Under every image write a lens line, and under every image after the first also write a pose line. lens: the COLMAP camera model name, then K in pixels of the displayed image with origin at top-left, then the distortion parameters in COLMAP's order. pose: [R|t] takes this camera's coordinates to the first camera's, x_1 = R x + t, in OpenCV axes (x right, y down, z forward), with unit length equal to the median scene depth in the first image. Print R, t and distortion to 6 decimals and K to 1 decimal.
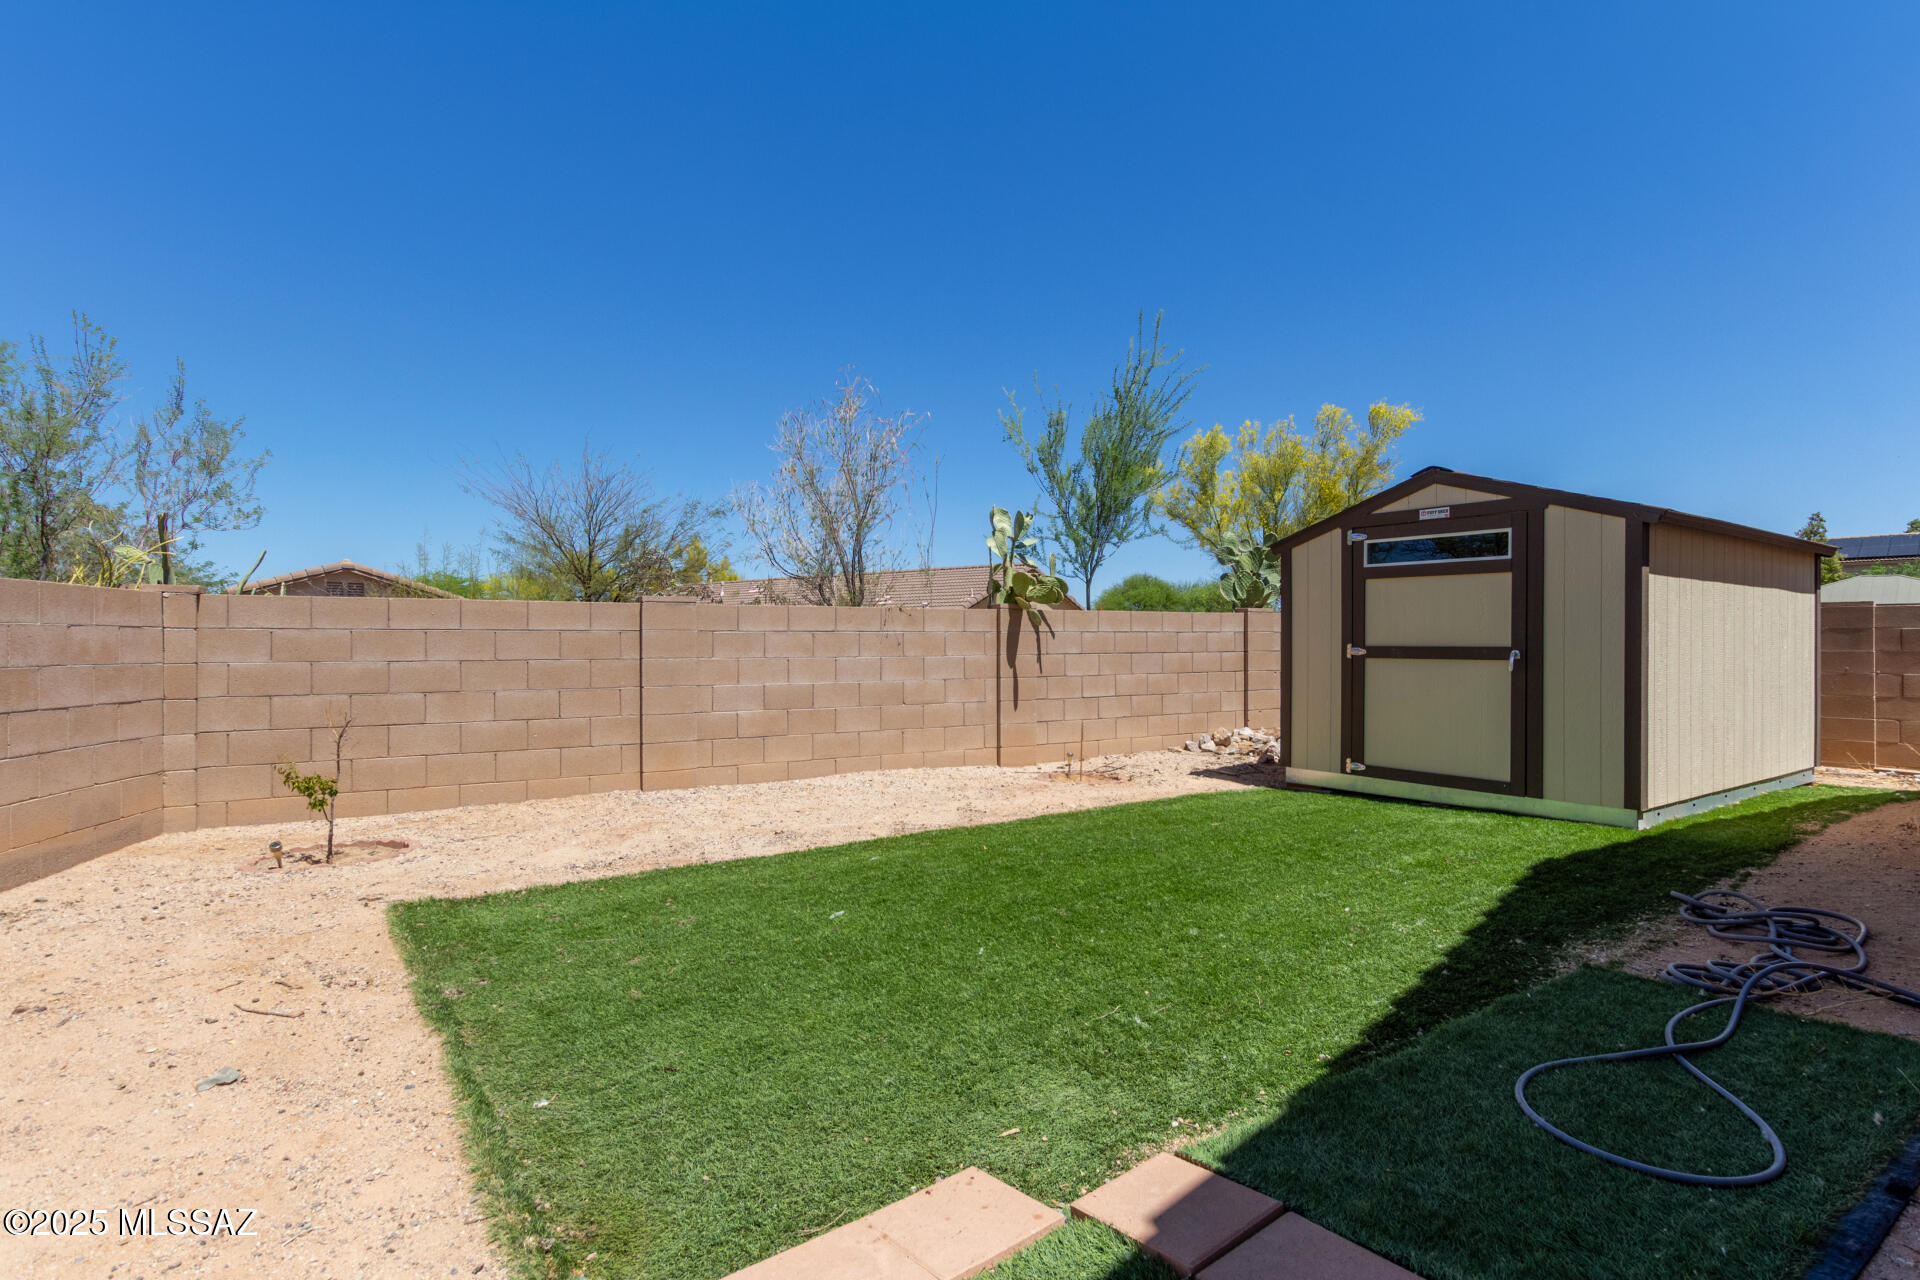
lens RADIAL K [[939.7, 0, 983.0], [0, 939.7, 653.5], [0, 0, 1]] dist [0.017233, -0.000367]
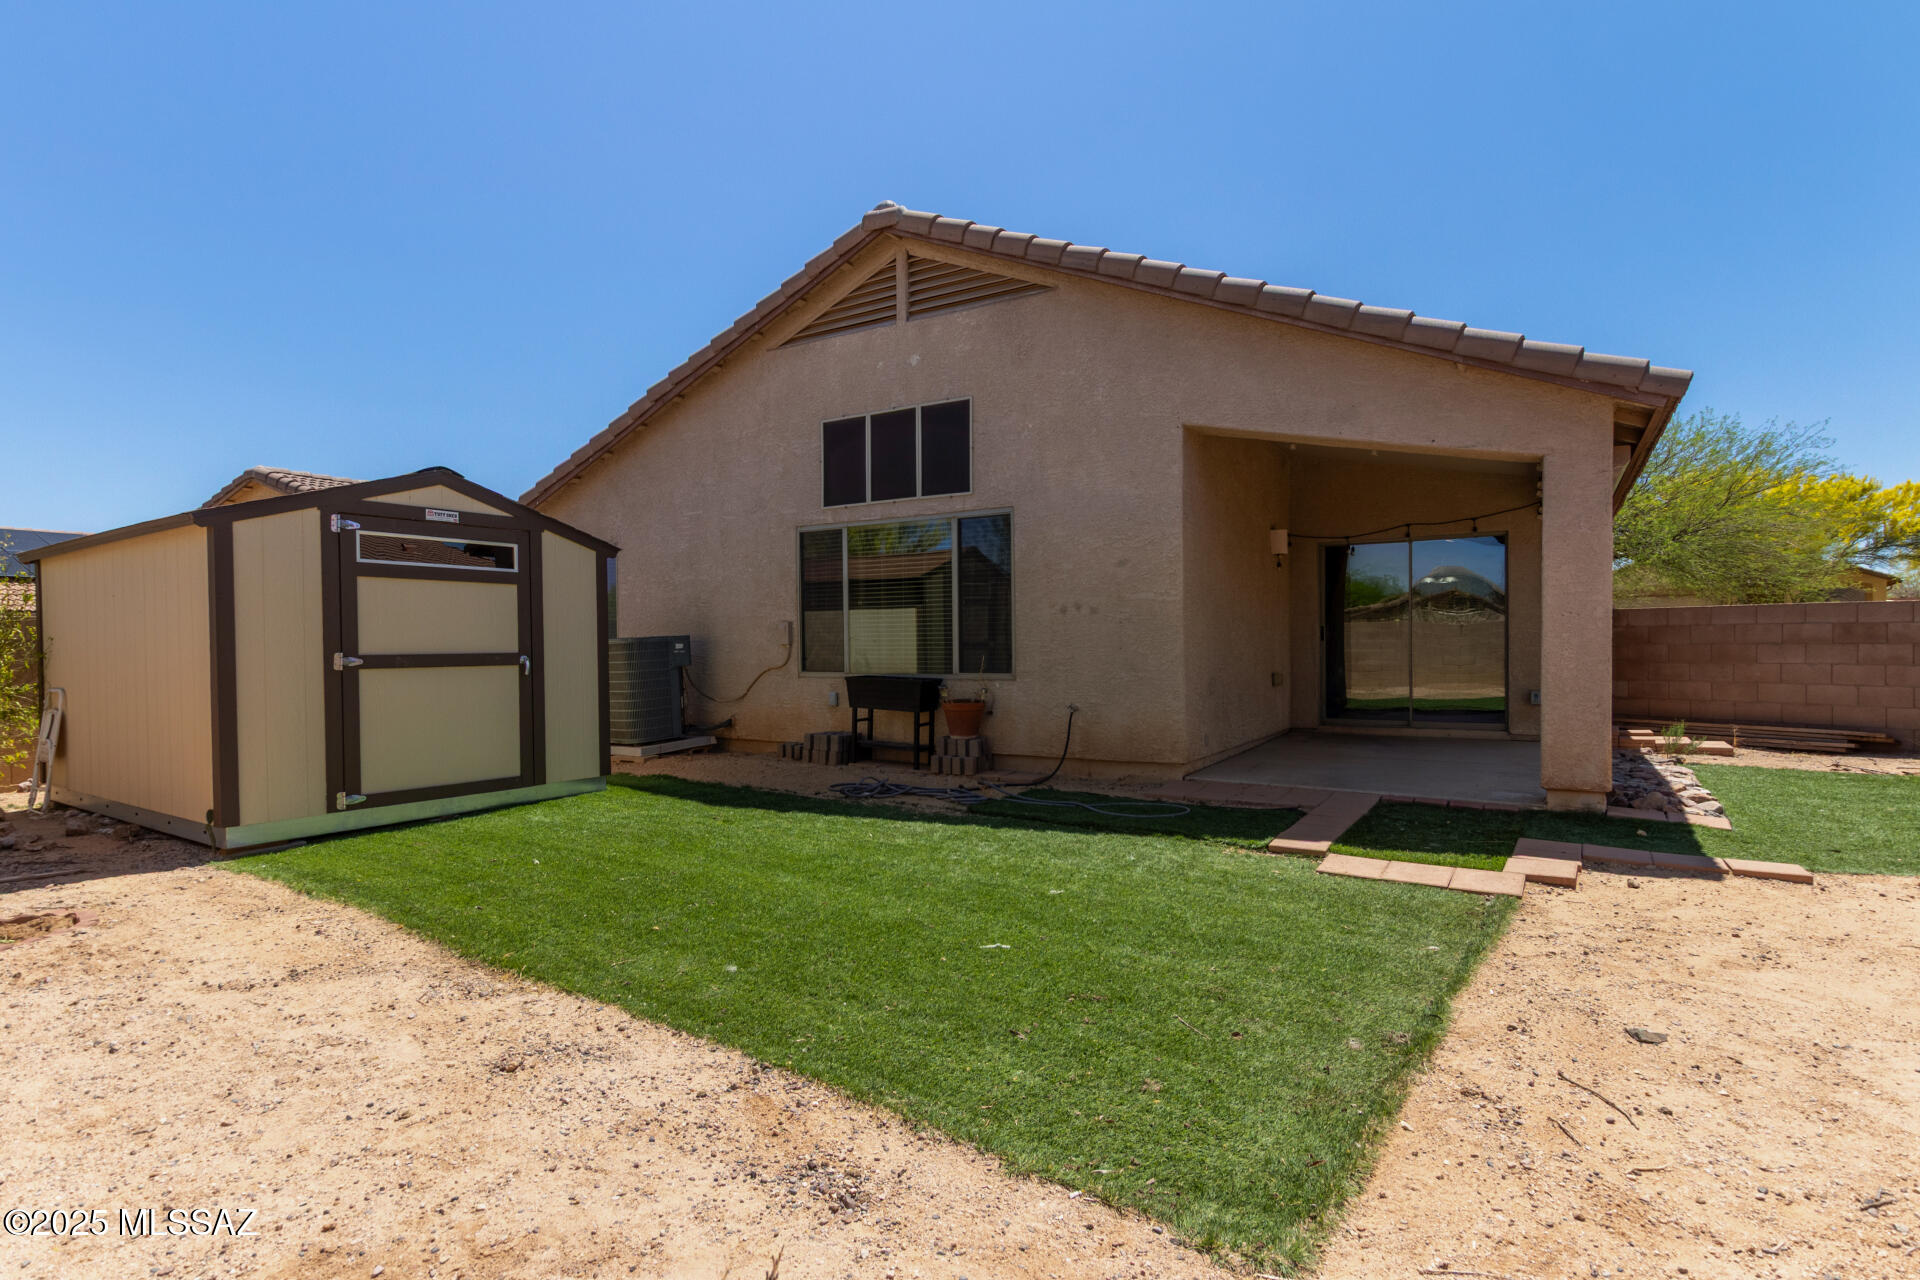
lens RADIAL K [[951.3, 0, 968.6], [0, 951.3, 640.3], [0, 0, 1]] dist [0.015009, -0.000386]
pose [[-0.308794, 0.003792, 0.951121, -0.589359], [0.023435, 0.999719, 0.003623, -0.011536], [-0.950840, 0.023408, -0.308796, 0.755658]]
